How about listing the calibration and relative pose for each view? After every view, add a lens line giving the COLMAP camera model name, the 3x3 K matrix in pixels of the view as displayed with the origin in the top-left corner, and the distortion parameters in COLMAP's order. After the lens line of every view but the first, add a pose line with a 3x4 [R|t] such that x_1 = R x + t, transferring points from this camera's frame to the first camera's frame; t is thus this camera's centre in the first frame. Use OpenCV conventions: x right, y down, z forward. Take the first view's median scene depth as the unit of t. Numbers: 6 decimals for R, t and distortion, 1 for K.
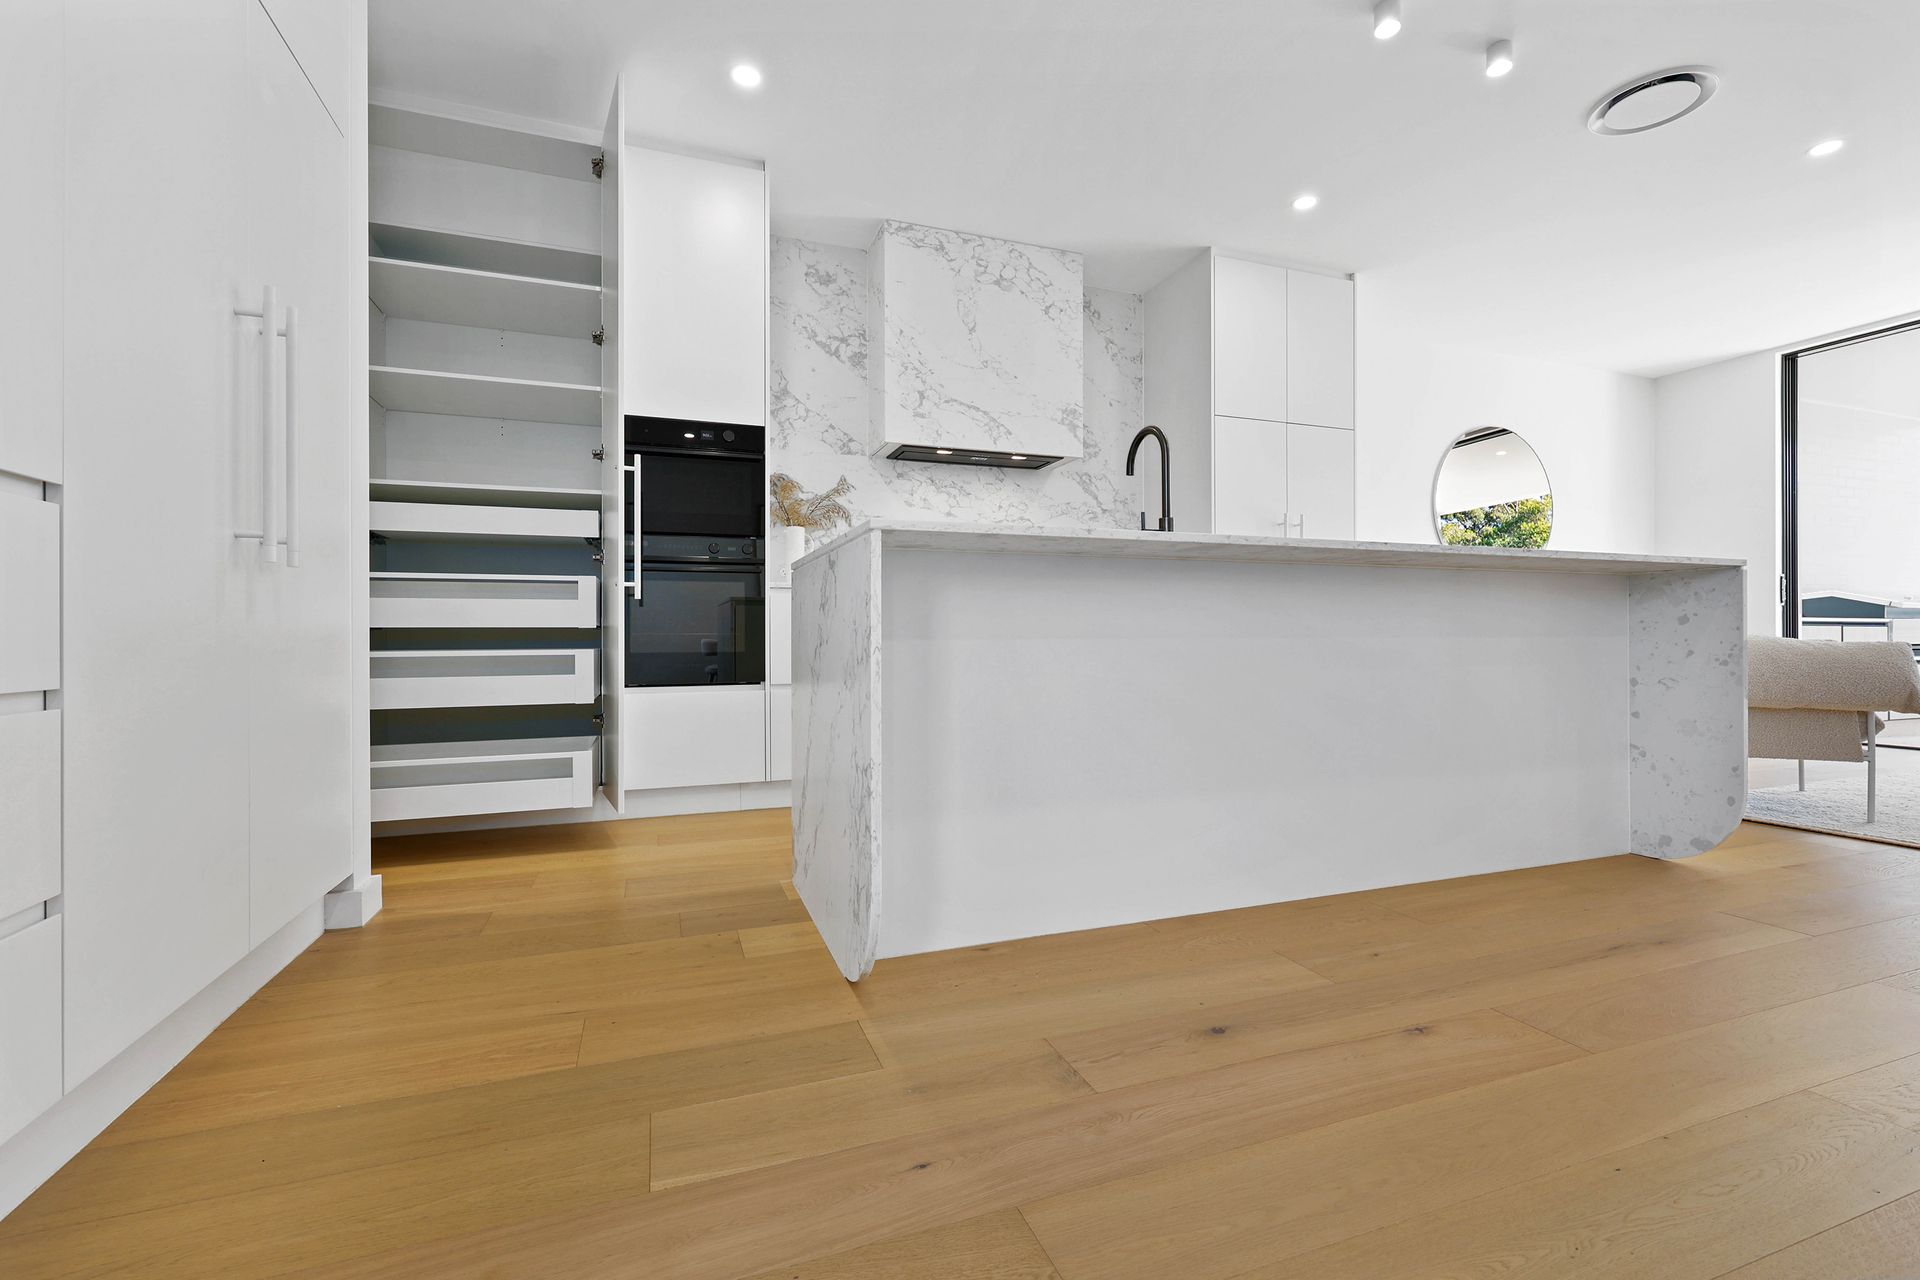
lens RADIAL K [[833.3, 0, 964.8], [0, 833.3, 636.0], [0, 0, 1]] dist [0.000933, 0.000069]
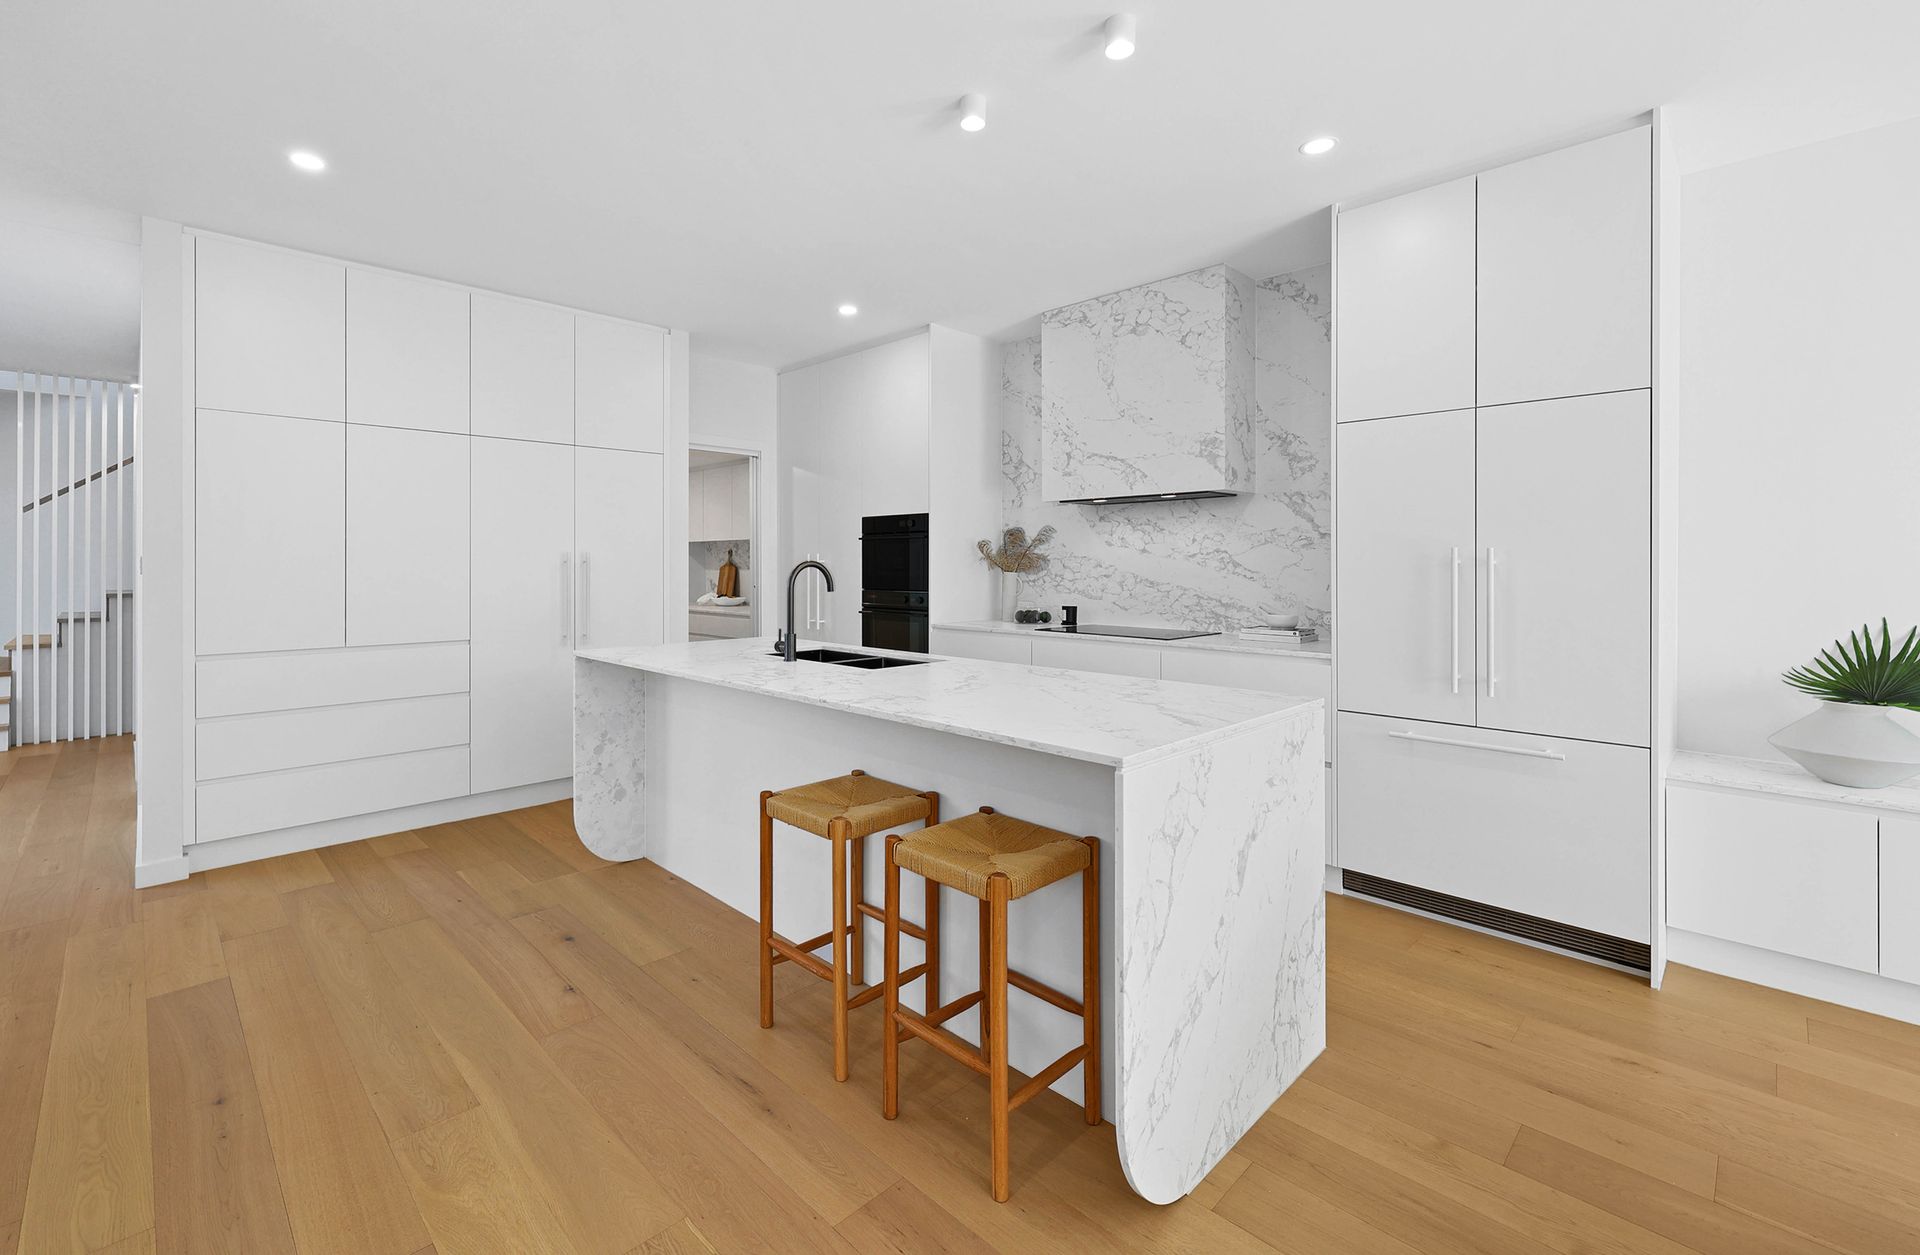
lens RADIAL K [[820.6, 0, 914.6], [0, 820.6, 558.4], [0, 0, 1]] dist [0.001774, -0.001020]
pose [[0.399143, -0.001294, -0.916888, 0.853079], [-0.000104, 0.999999, -0.001456, -0.144102], [0.916889, 0.000677, 0.399142, 0.354265]]
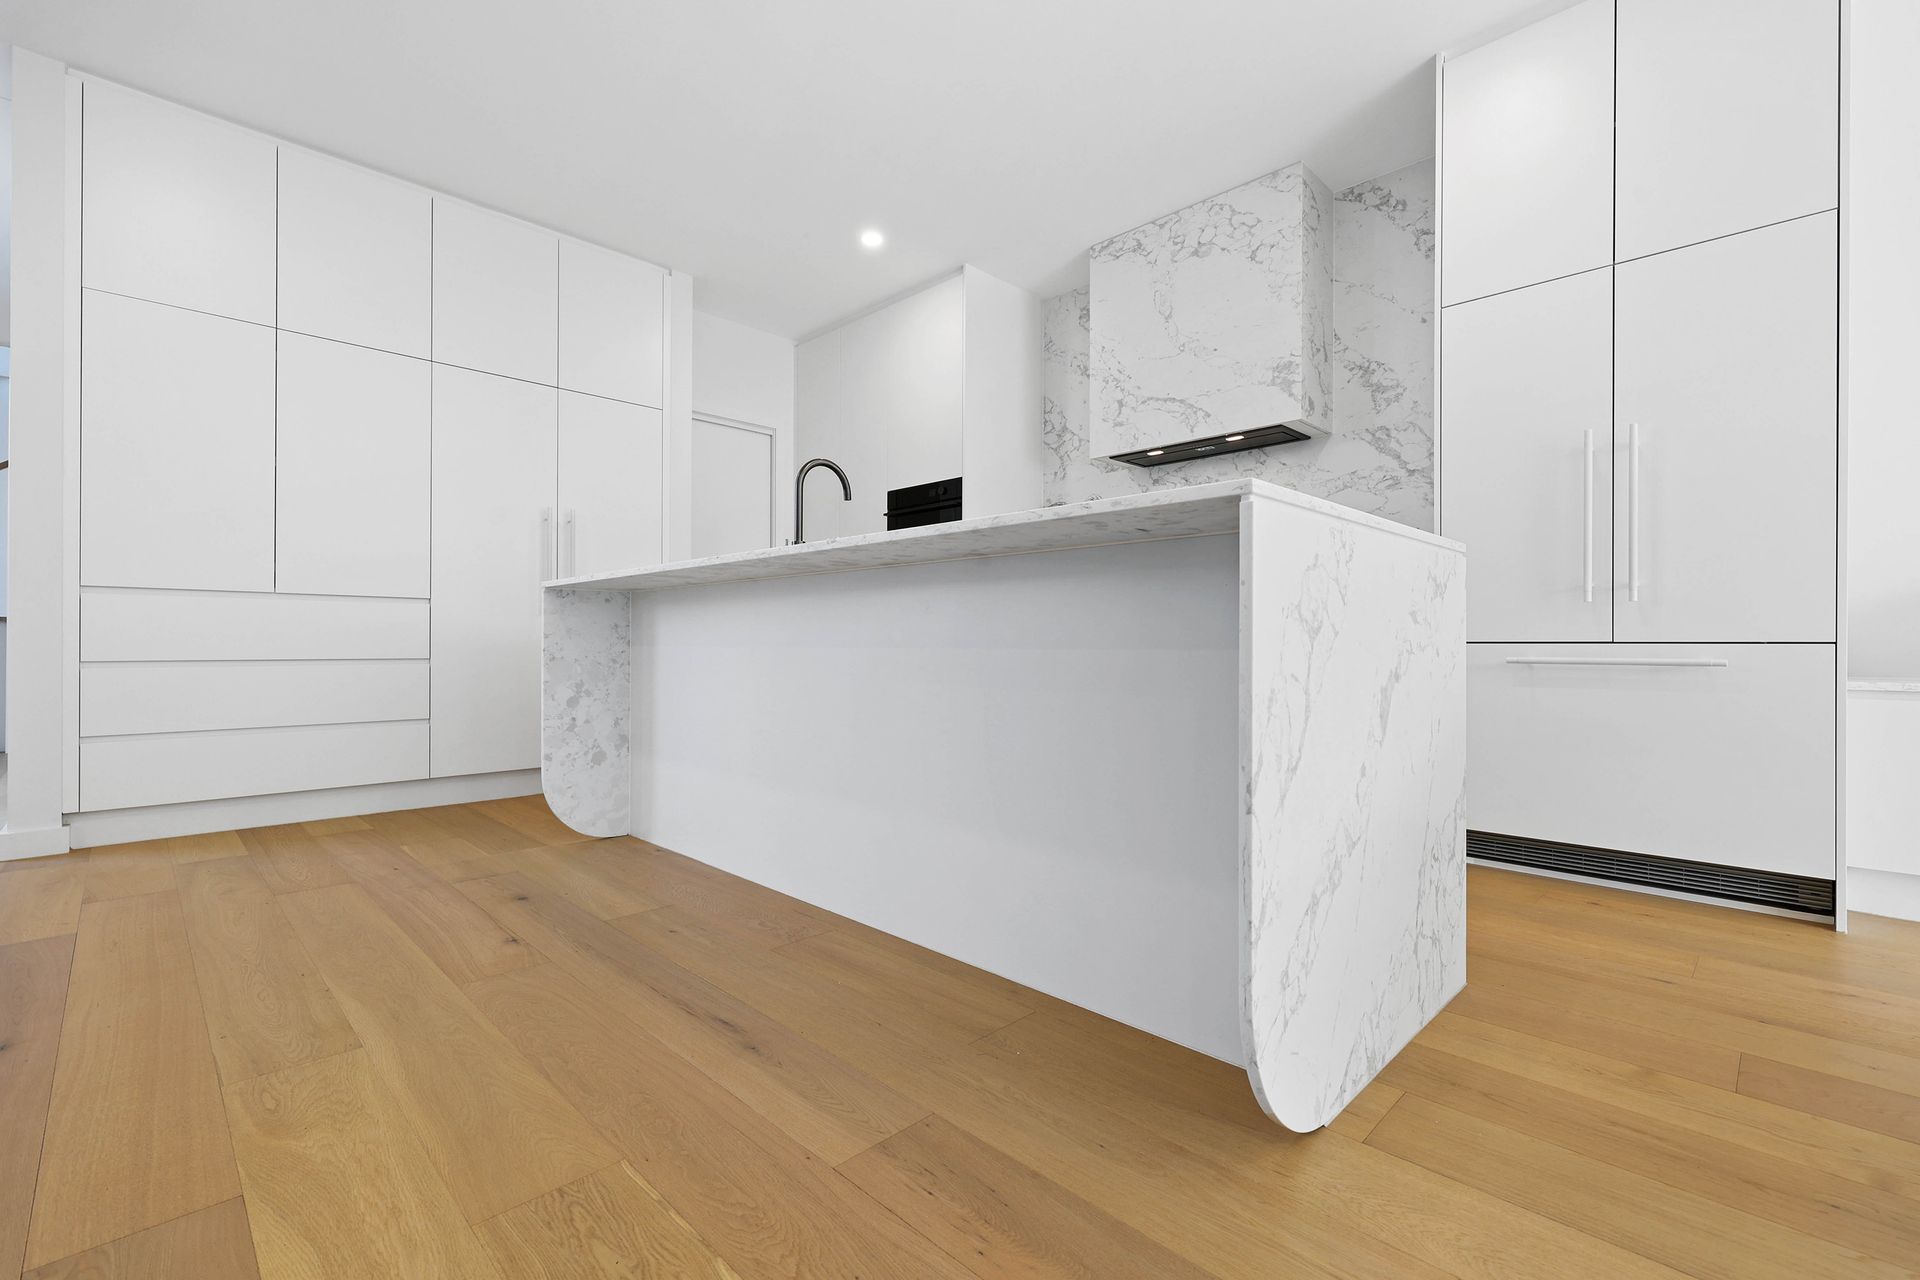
lens RADIAL K [[833.3, 0, 965.5], [0, 833.3, 639.4], [0, 0, 1]] dist [0.000933, 0.000069]
pose [[0.422911, -0.000251, -0.906171, 0.750526], [-0.003368, 0.999993, -0.001848, -0.003654], [0.906165, 0.003833, 0.422907, 0.396141]]
